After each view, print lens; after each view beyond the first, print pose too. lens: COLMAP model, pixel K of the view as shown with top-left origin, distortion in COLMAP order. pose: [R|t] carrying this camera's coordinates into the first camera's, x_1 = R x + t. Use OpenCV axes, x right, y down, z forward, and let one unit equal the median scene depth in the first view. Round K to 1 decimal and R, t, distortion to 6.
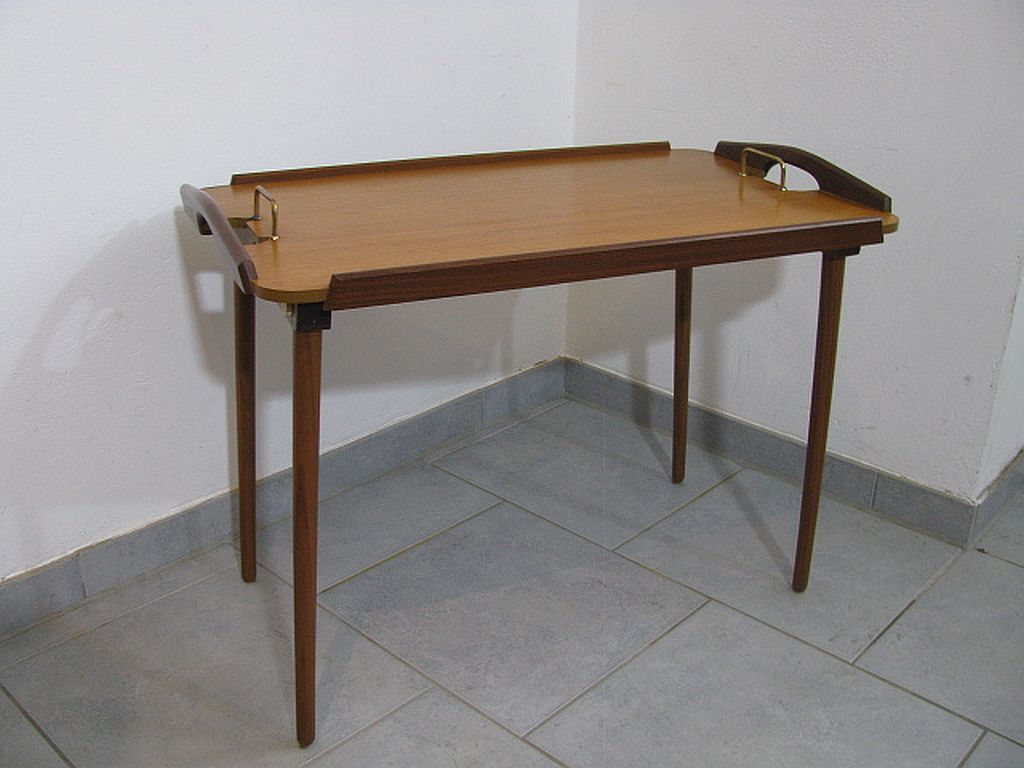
lens RADIAL K [[1081.1, 0, 501.6], [0, 1081.1, 362.7], [0, 0, 1]] dist [-0.228980, 0.275684]
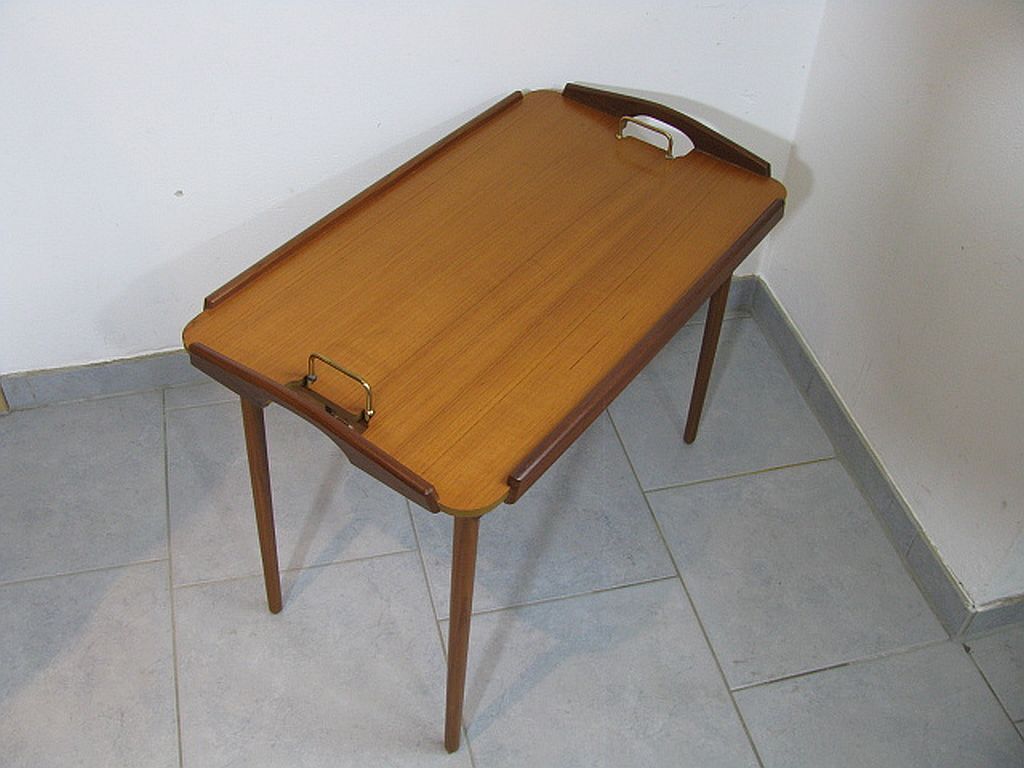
lens RADIAL K [[1081.1, 0, 501.6], [0, 1081.1, 362.7], [0, 0, 1]] dist [-0.228980, 0.275684]
pose [[0.842216, 0.380964, -0.381496, 0.400525], [-0.230136, 0.893927, 0.384618, -0.393193], [0.487555, -0.236135, 0.840553, -0.005056]]
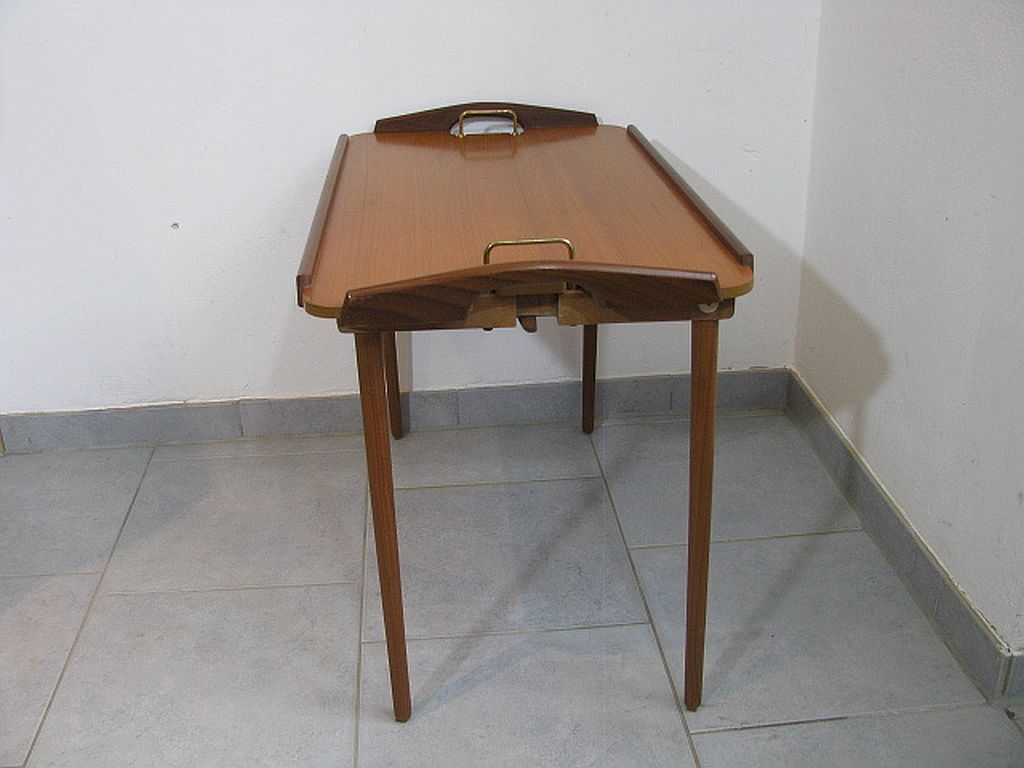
lens RADIAL K [[1081.1, 0, 501.6], [0, 1081.1, 362.7], [0, 0, 1]] dist [-0.228980, 0.275684]
pose [[0.744436, 0.242562, -0.622076, 0.666585], [-0.218298, 0.968896, 0.116559, -0.095234], [0.631000, 0.049028, 0.774232, 0.150851]]
